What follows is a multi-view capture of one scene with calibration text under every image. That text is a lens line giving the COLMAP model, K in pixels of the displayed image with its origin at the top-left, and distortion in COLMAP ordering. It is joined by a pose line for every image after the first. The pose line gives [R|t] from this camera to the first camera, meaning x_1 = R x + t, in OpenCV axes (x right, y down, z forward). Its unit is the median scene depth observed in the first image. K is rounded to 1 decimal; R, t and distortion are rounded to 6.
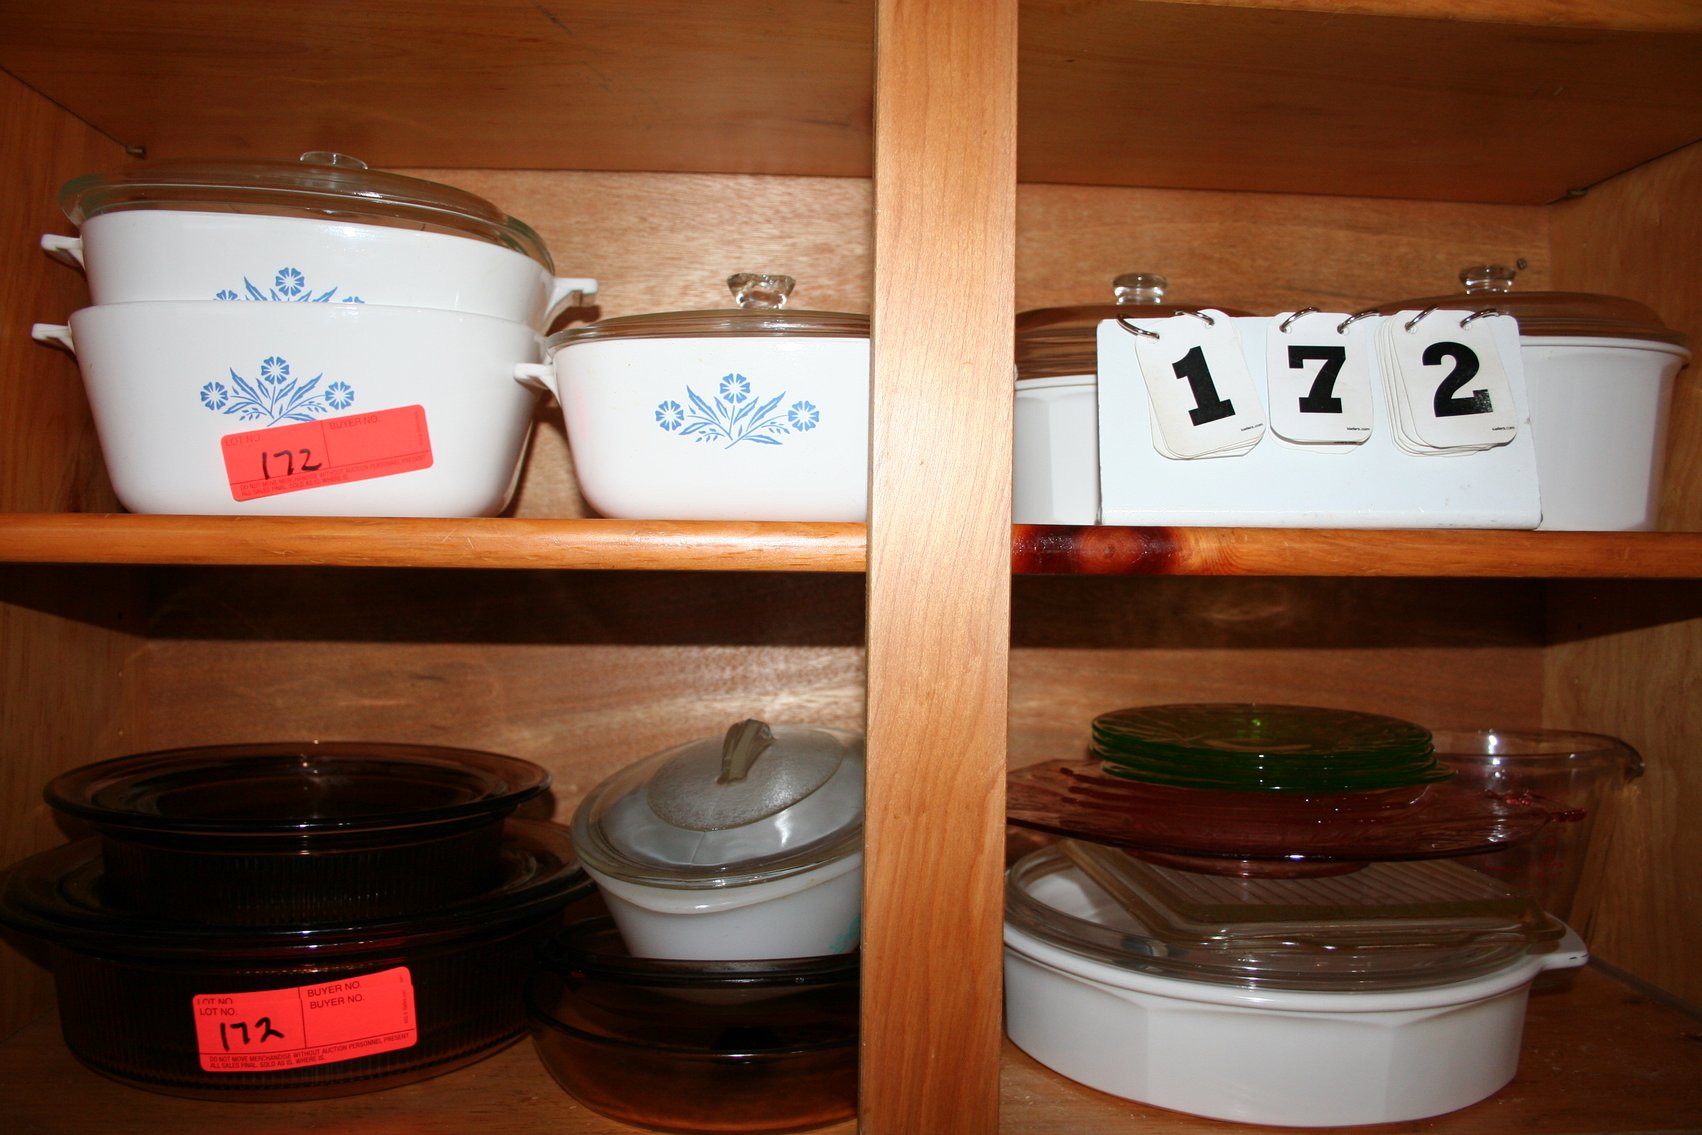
lens RADIAL K [[1407.5, 0, 843.2], [0, 1407.5, 576.6], [0, 0, 1]] dist [-0.154286, 0.121899]
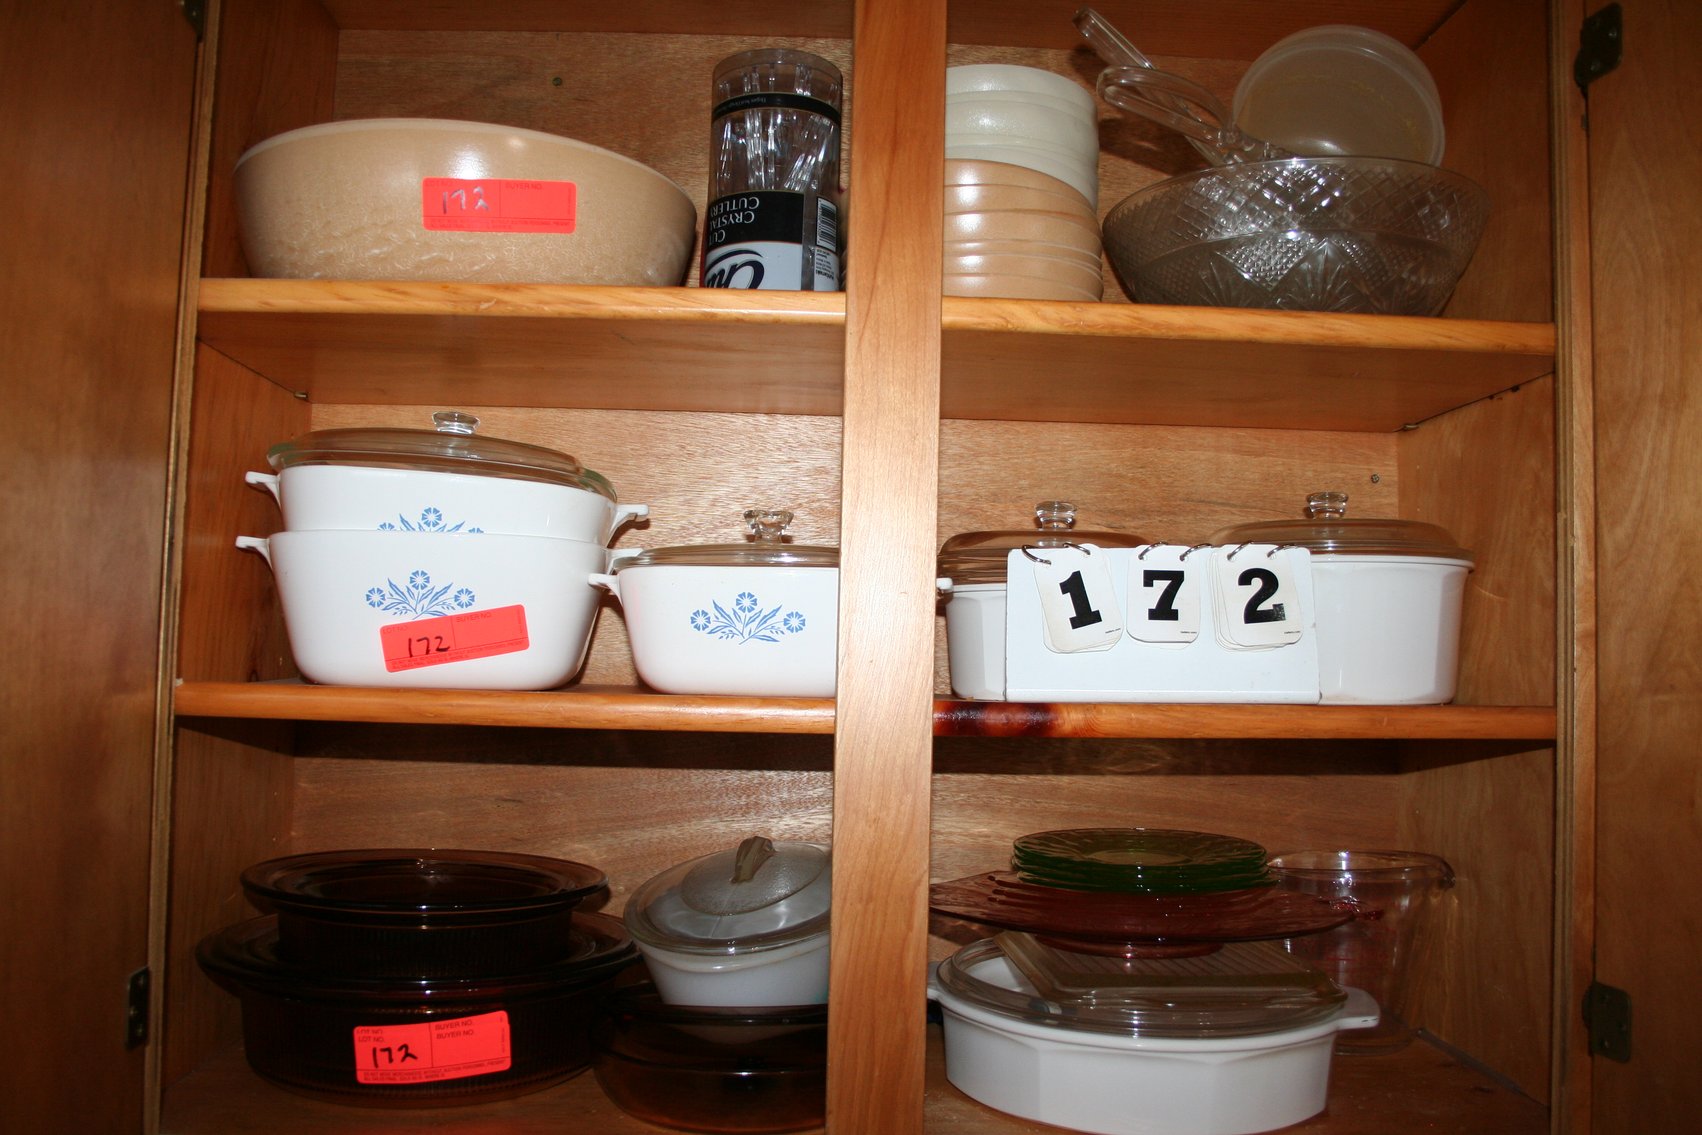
lens RADIAL K [[1407.5, 0, 845.5], [0, 1407.5, 567.5], [0, 0, 1]] dist [-0.154286, 0.121899]
pose [[0.999765, 0.007713, -0.020278, 0.048355], [-0.009530, 0.995797, -0.091089, -0.037026], [0.019490, 0.091261, 0.995636, -0.394640]]
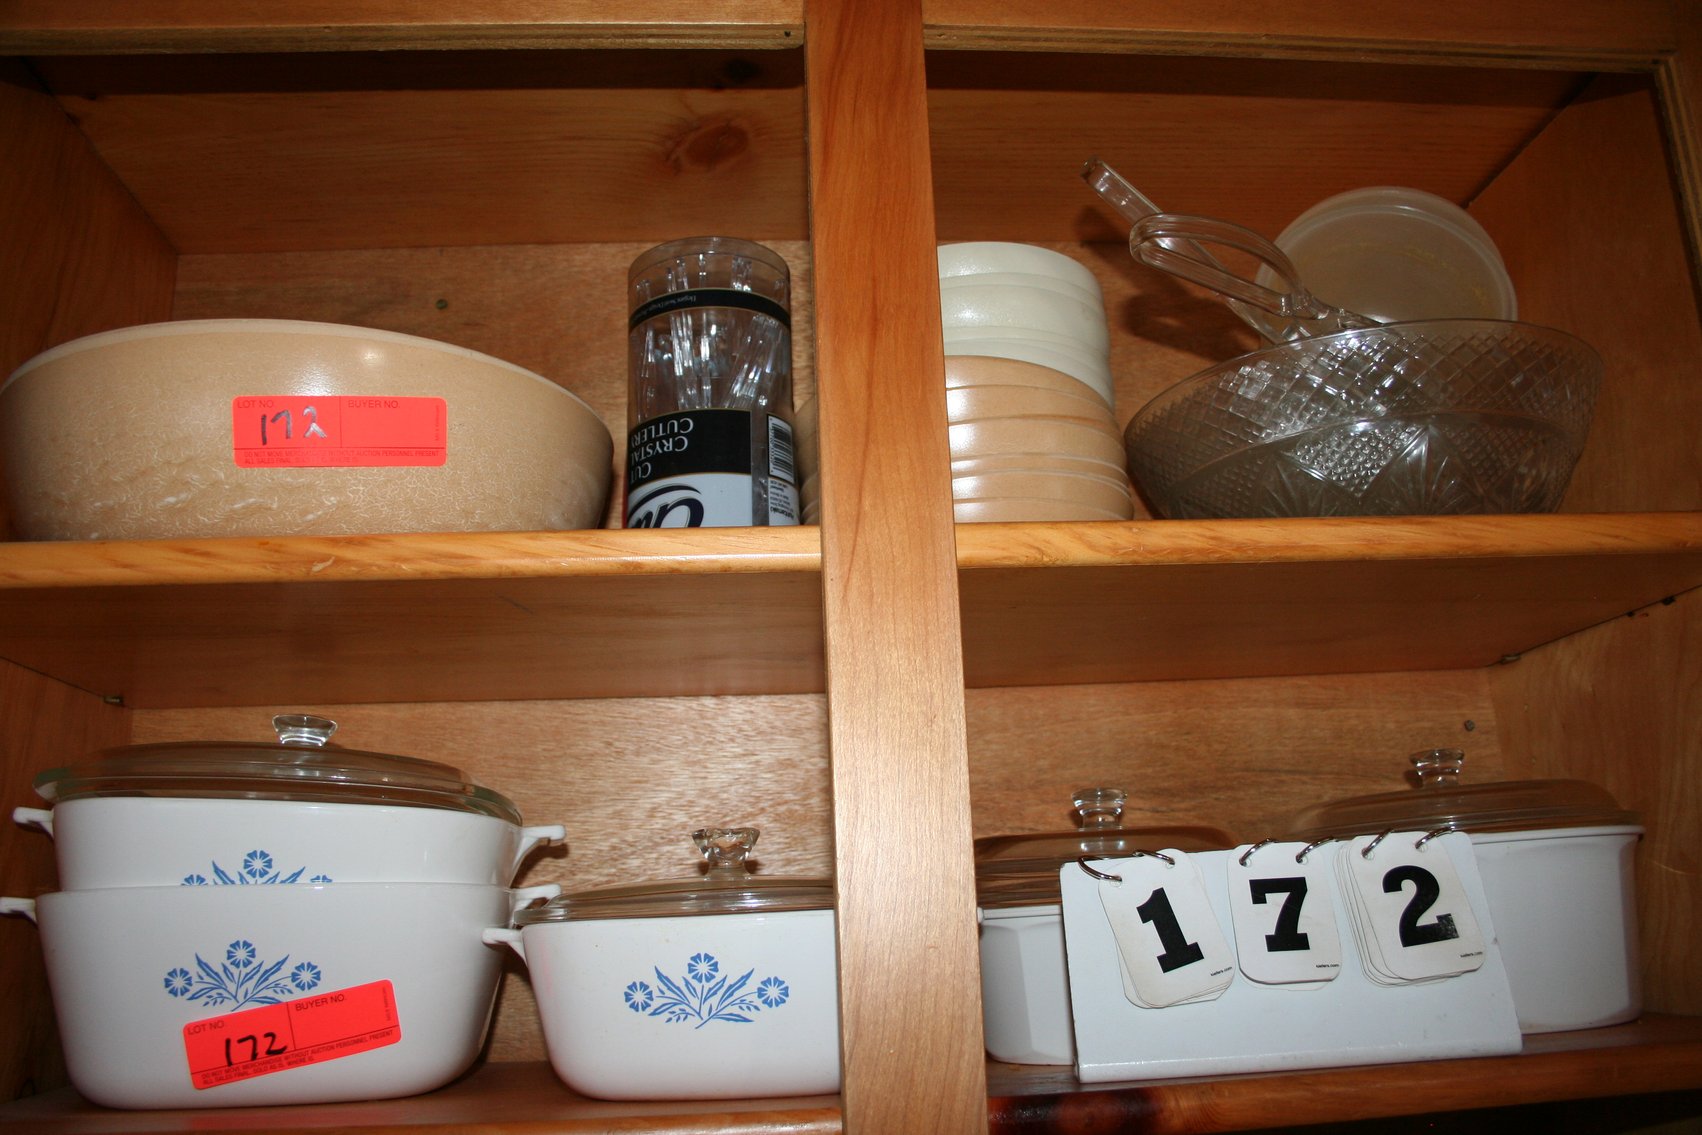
lens RADIAL K [[1407.5, 0, 842.3], [0, 1407.5, 578.1], [0, 0, 1]] dist [-0.154286, 0.121899]
pose [[0.998437, -0.050407, 0.024121, 0.011095], [0.055060, 0.961128, -0.270557, -0.118087], [-0.009546, 0.271462, 0.962402, -0.028269]]
